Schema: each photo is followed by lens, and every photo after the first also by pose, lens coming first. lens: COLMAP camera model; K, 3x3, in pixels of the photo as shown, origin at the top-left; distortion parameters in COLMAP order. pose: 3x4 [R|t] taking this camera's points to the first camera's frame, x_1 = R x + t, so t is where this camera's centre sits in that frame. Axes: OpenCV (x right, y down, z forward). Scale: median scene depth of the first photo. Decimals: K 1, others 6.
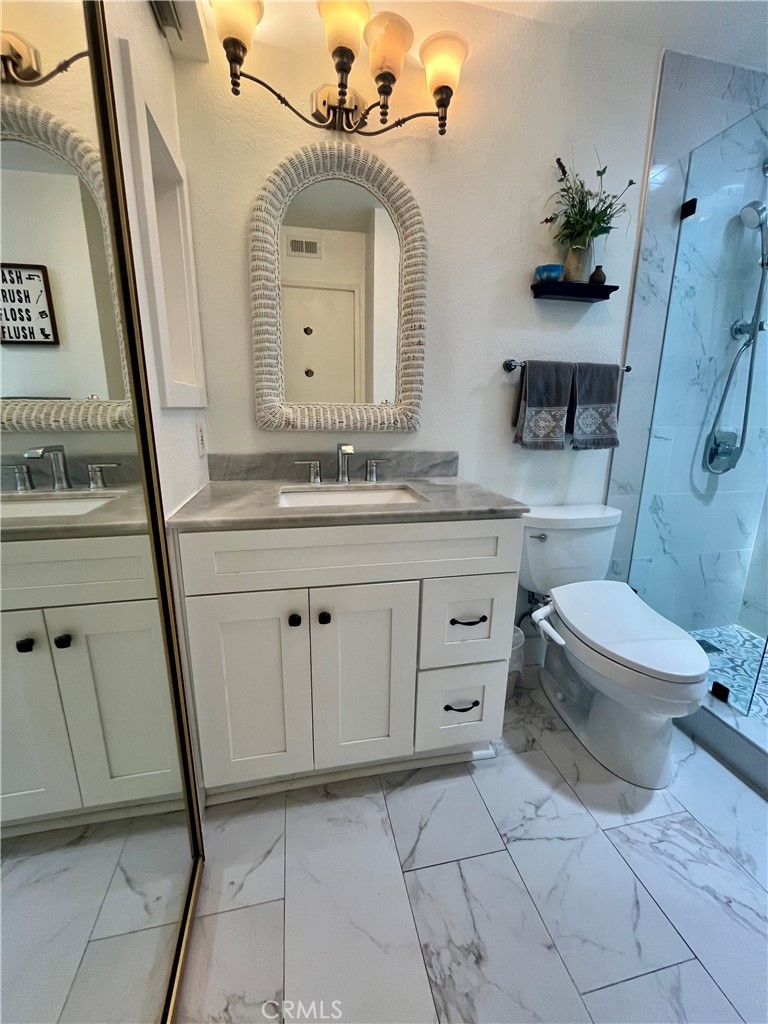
lens RADIAL K [[422.3, 0, 383.8], [0, 422.3, 512.7], [0, 0, 1]] dist [-0.001957, 0.000142]
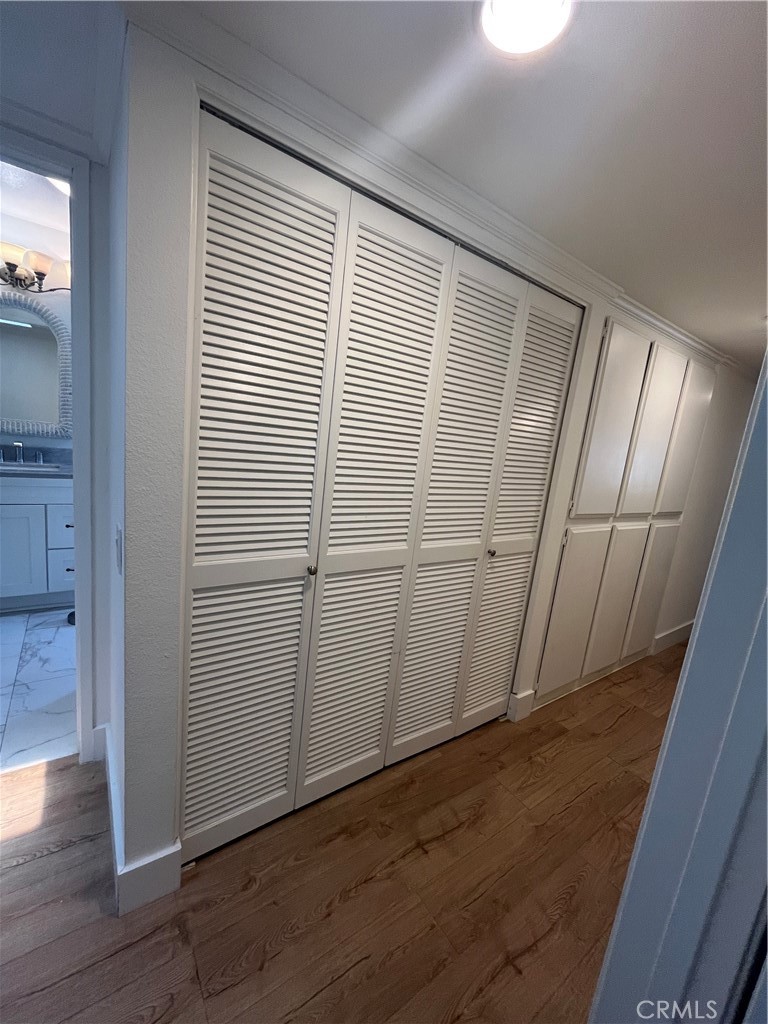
lens RADIAL K [[422.3, 0, 382.1], [0, 422.3, 512.5], [0, 0, 1]] dist [-0.001957, 0.000142]
pose [[0.911262, 0.022117, 0.411233, 0.665514], [-0.004204, 0.999004, -0.044413, 0.247971], [-0.411806, 0.038743, 0.910448, -1.471423]]
